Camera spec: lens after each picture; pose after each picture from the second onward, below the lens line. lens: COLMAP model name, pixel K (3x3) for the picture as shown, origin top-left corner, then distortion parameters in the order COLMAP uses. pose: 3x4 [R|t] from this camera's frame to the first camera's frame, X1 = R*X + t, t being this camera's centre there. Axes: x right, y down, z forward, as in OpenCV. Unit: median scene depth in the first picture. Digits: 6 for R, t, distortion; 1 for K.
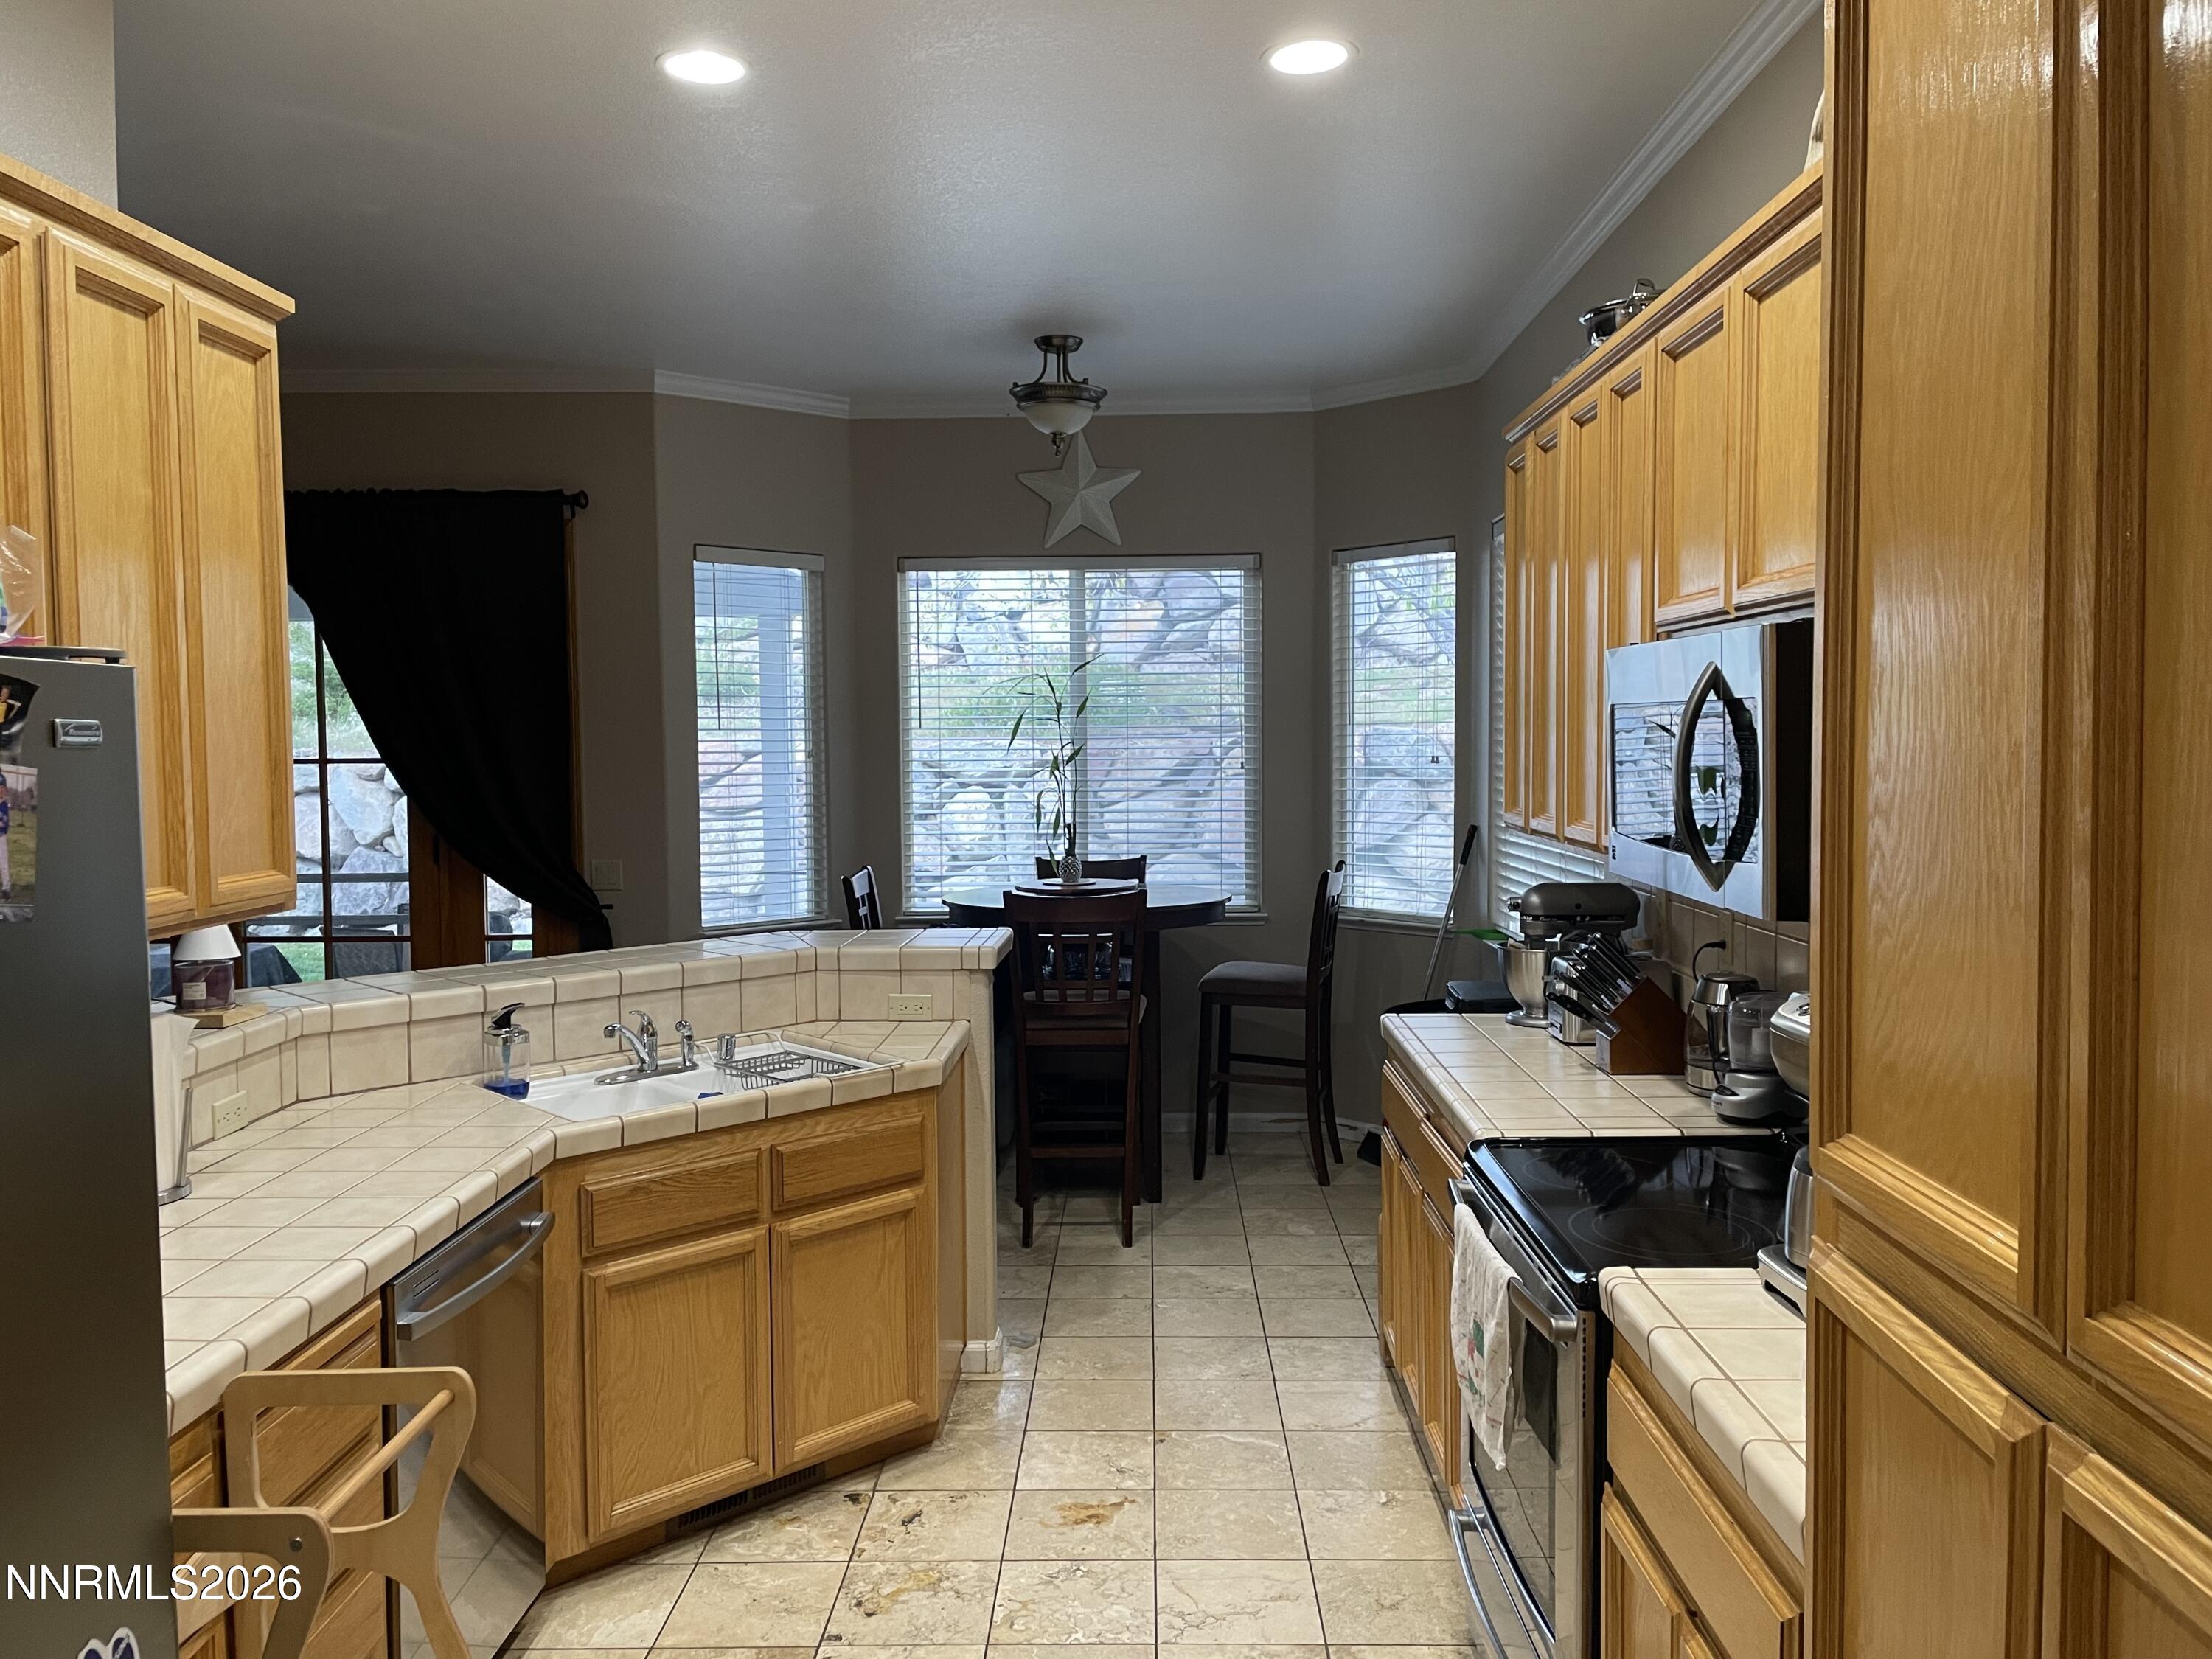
lens RADIAL K [[1664.4, 0, 1106.0], [0, 1664.4, 829.5], [0, 0, 1]] dist [0.004829, 0.001366]
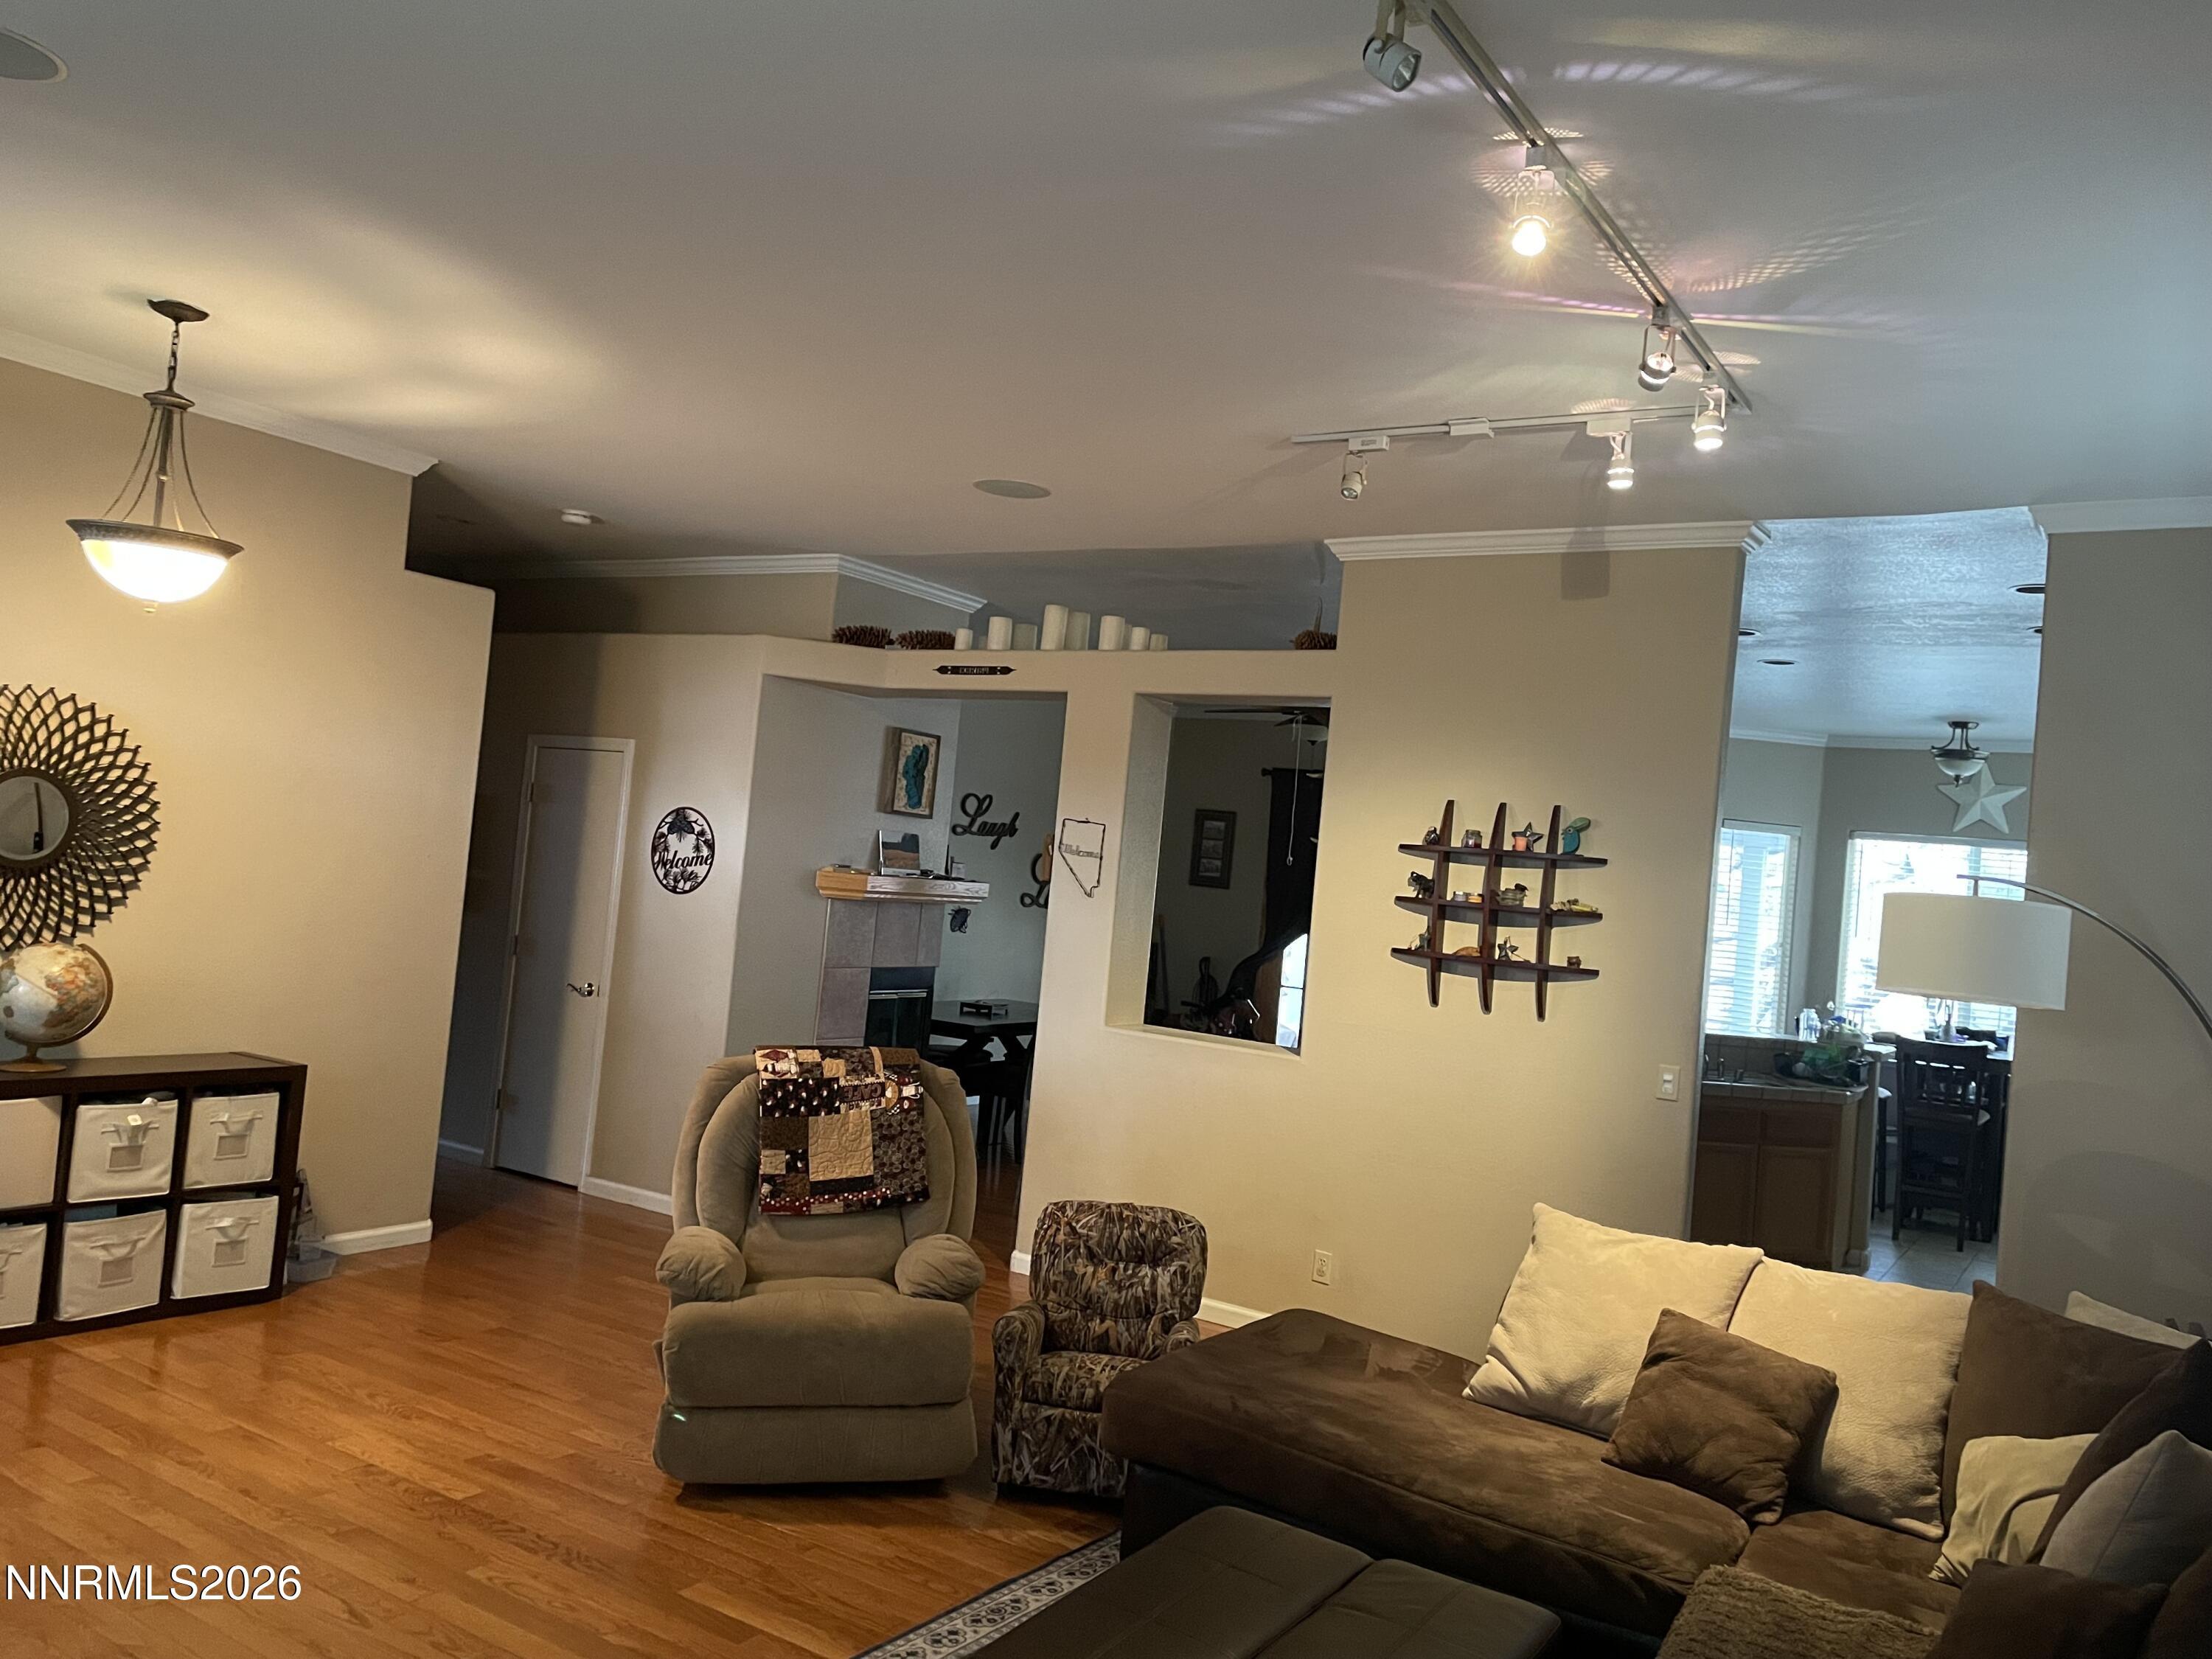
lens RADIAL K [[1664.4, 0, 1106.0], [0, 1664.4, 829.5], [0, 0, 1]] dist [0.004829, 0.001366]
pose [[0.856168, 0.074239, -0.511336, 0.101902], [-0.129882, 0.988770, -0.073915, 0.060922], [0.500107, 0.129697, 0.856196, -0.916757]]
